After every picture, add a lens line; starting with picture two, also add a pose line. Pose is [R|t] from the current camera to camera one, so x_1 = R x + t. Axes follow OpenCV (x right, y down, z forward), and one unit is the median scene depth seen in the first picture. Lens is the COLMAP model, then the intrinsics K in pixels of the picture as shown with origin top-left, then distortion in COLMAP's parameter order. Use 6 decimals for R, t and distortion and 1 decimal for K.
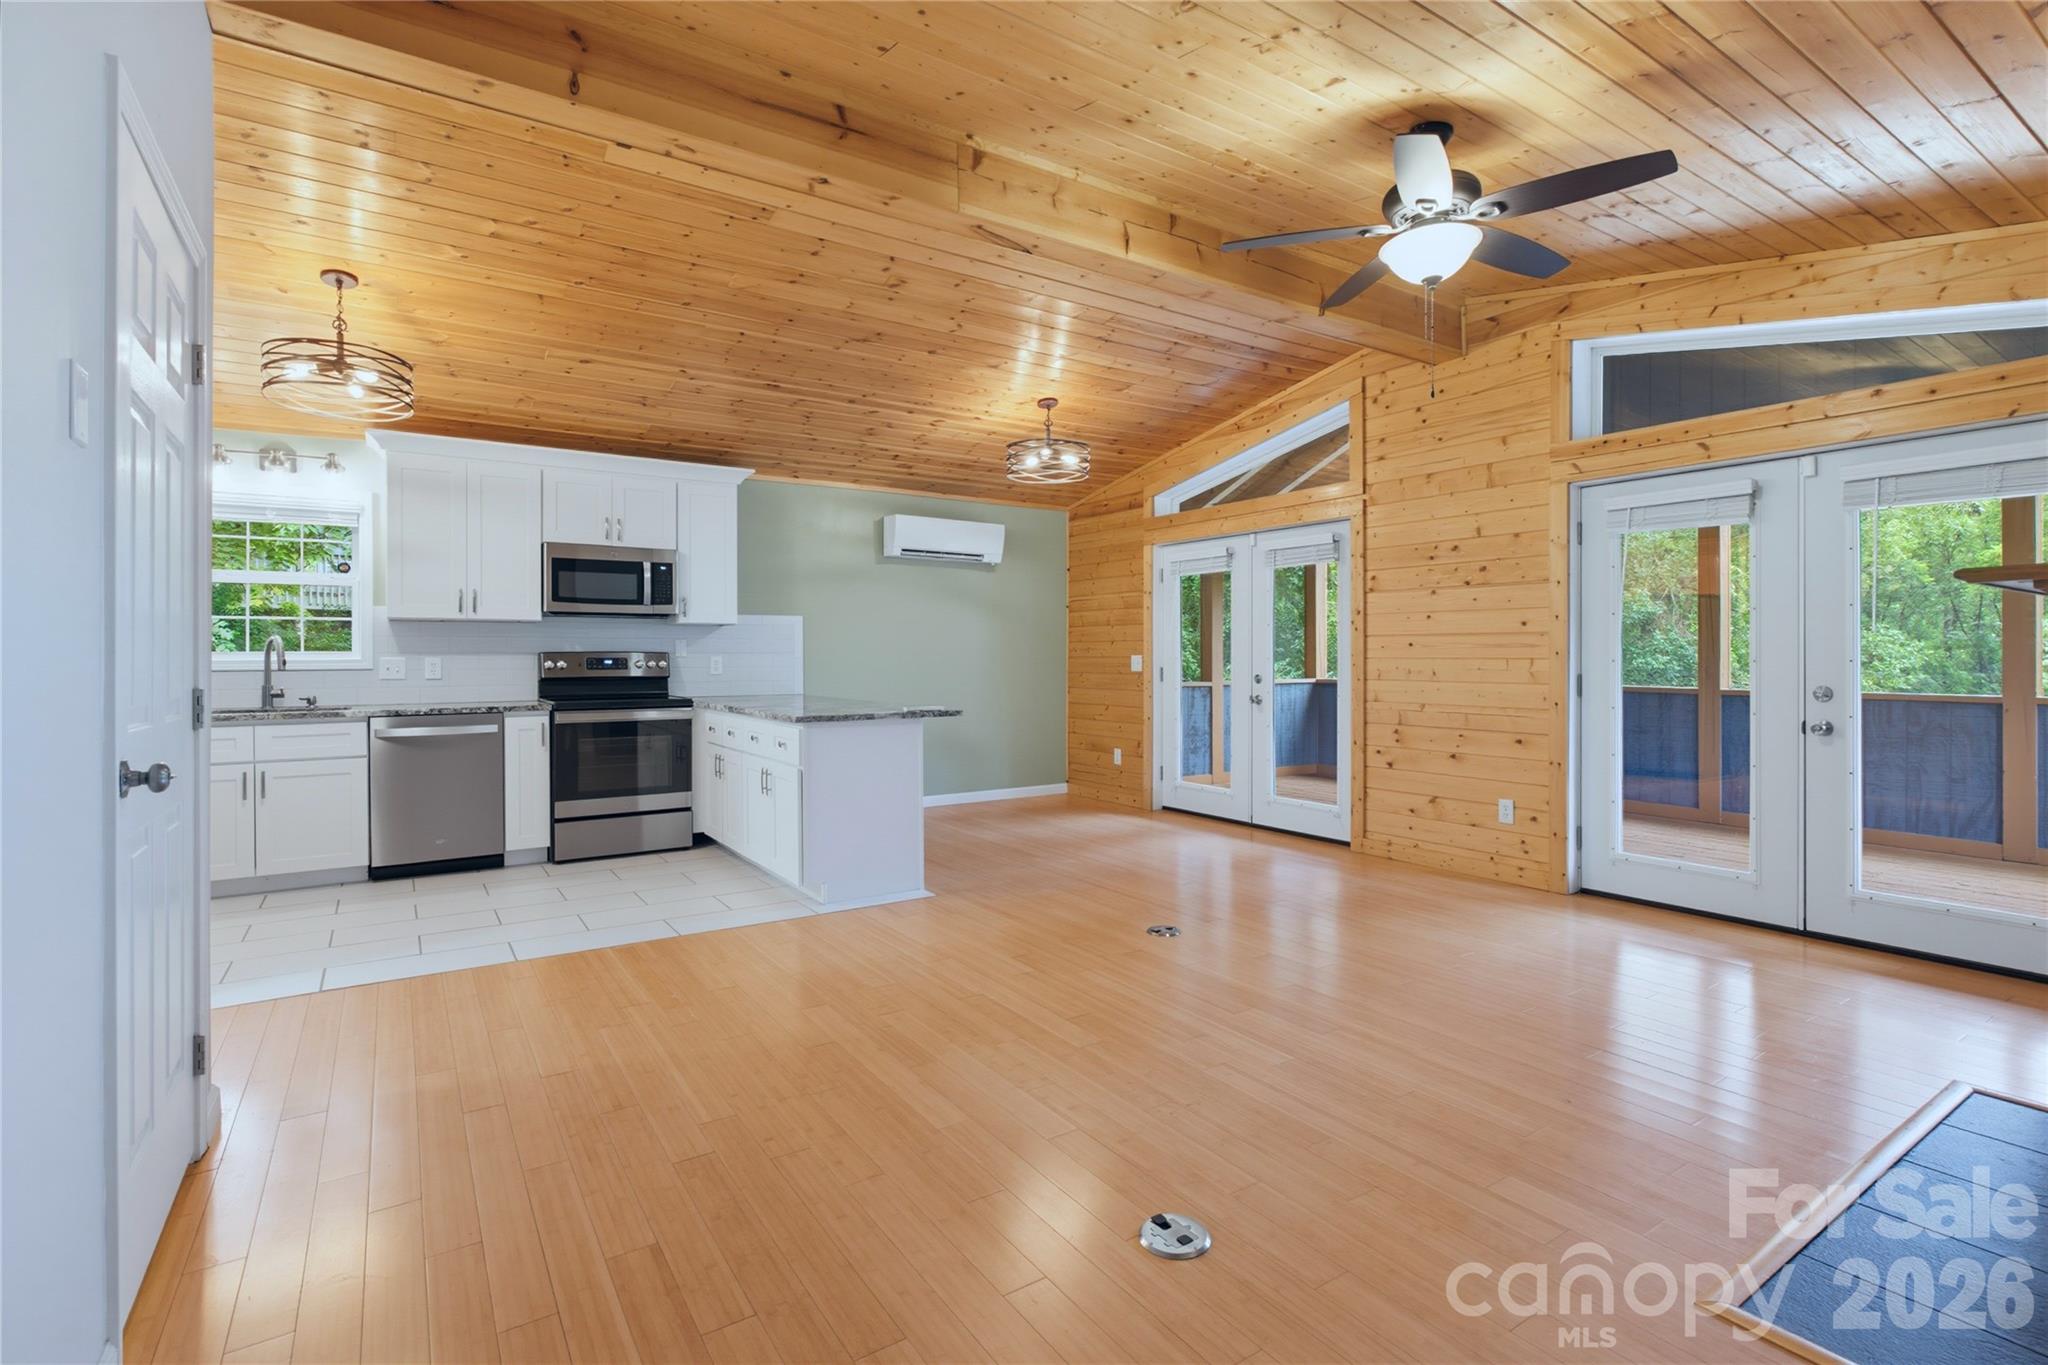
lens RADIAL K [[970.9, 0, 1026.9], [0, 970.9, 672.5], [0, 0, 1]] dist [-0.001426, -0.000513]
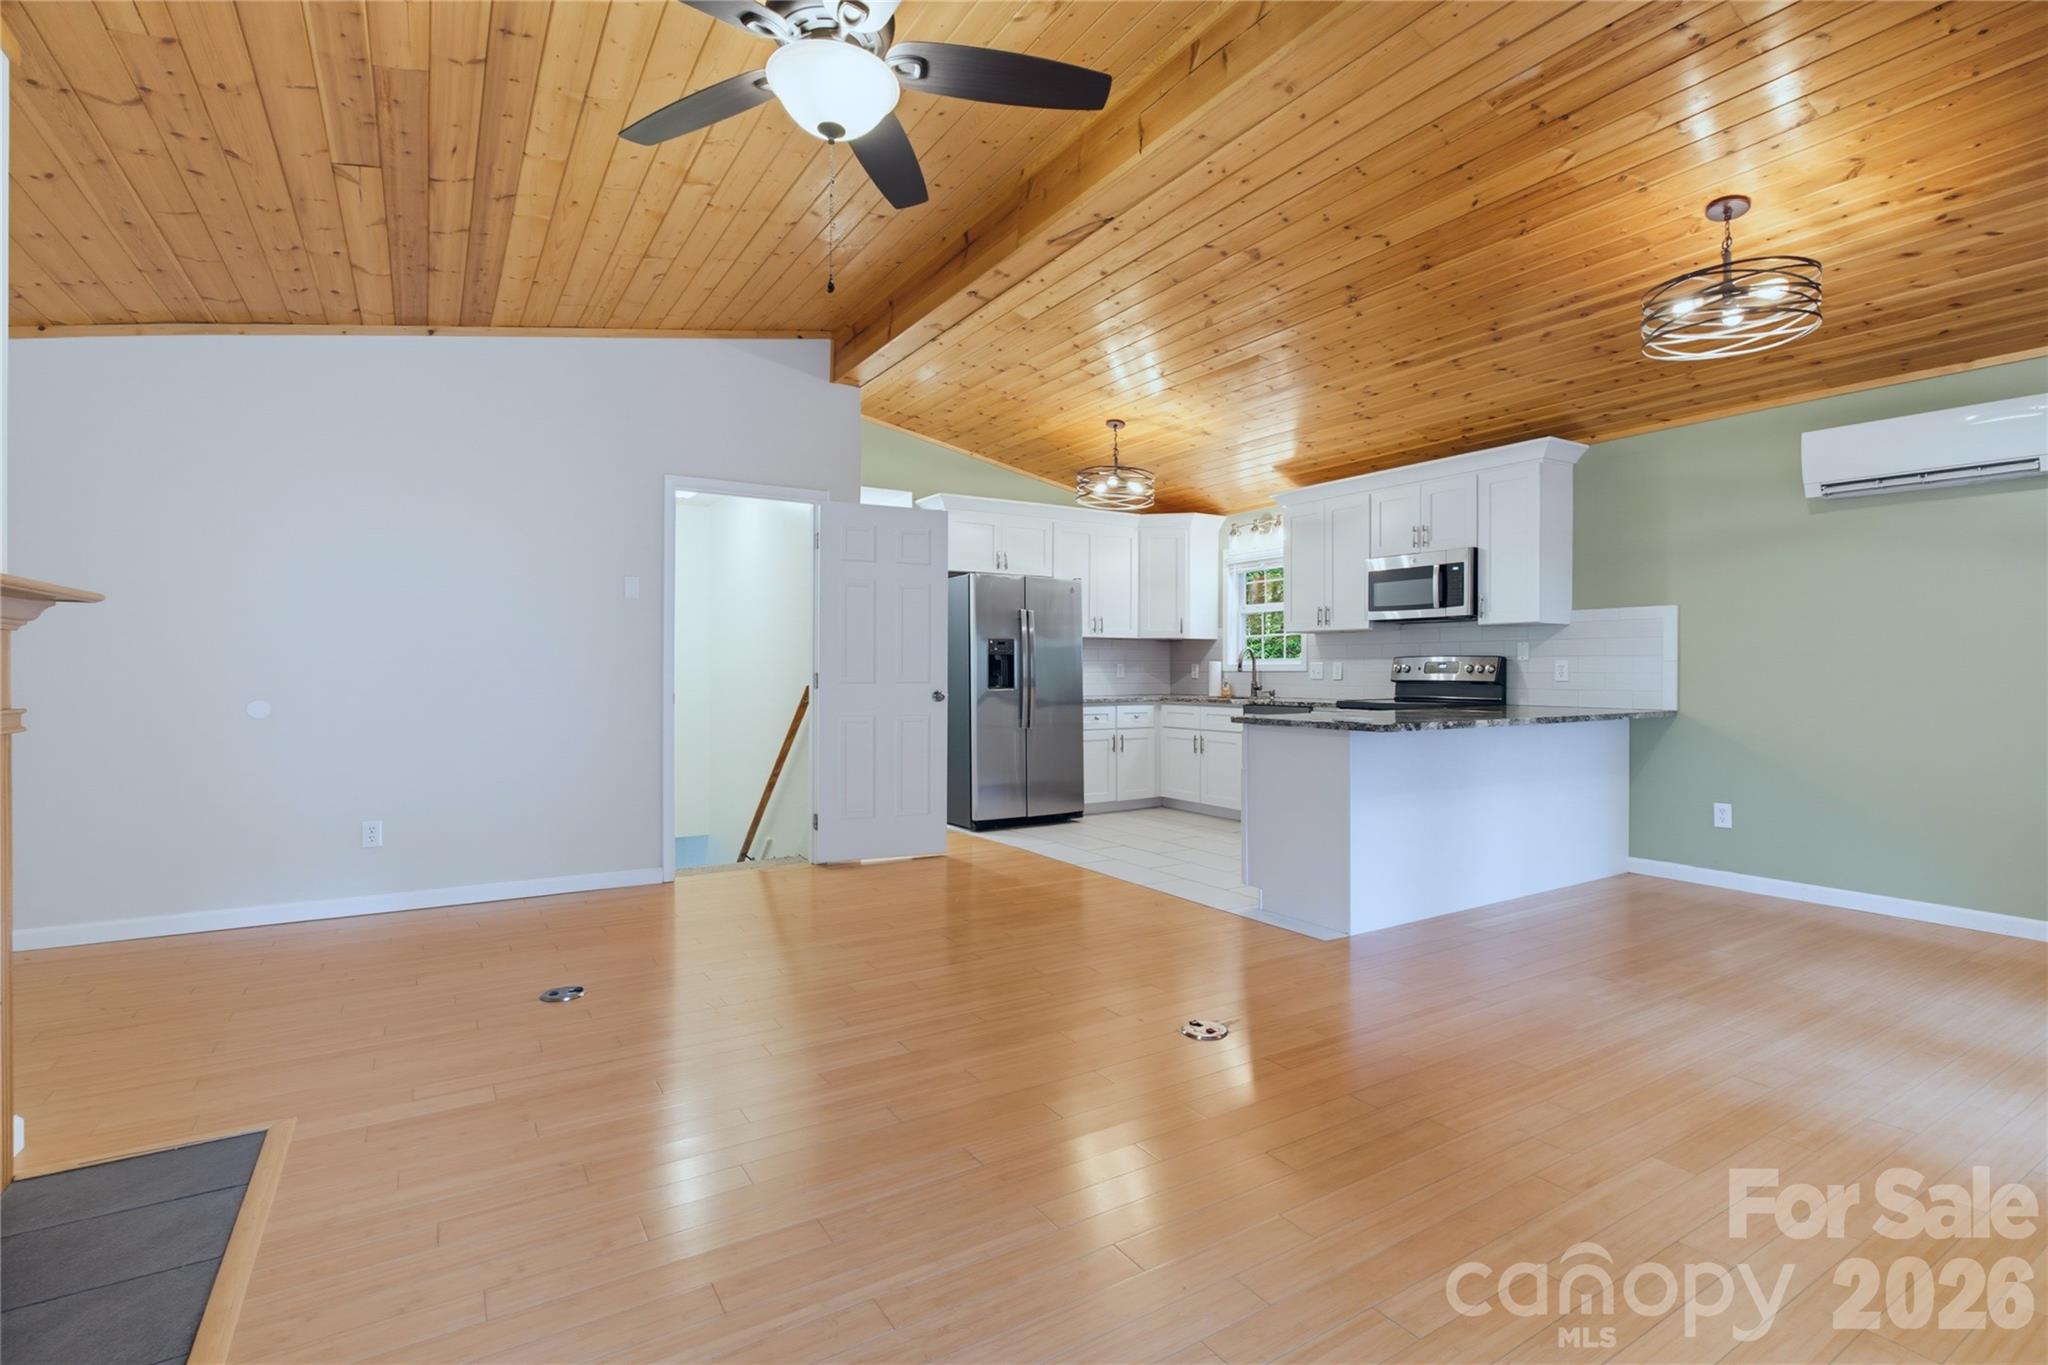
lens RADIAL K [[970.9, 0, 1026.9], [0, 970.9, 672.5], [0, 0, 1]] dist [-0.001426, -0.000513]
pose [[-0.037840, 0.008272, -0.999250, 0.700264], [-0.011980, 0.999890, 0.008731, -0.009275], [0.999212, 0.012301, -0.037737, 0.706789]]
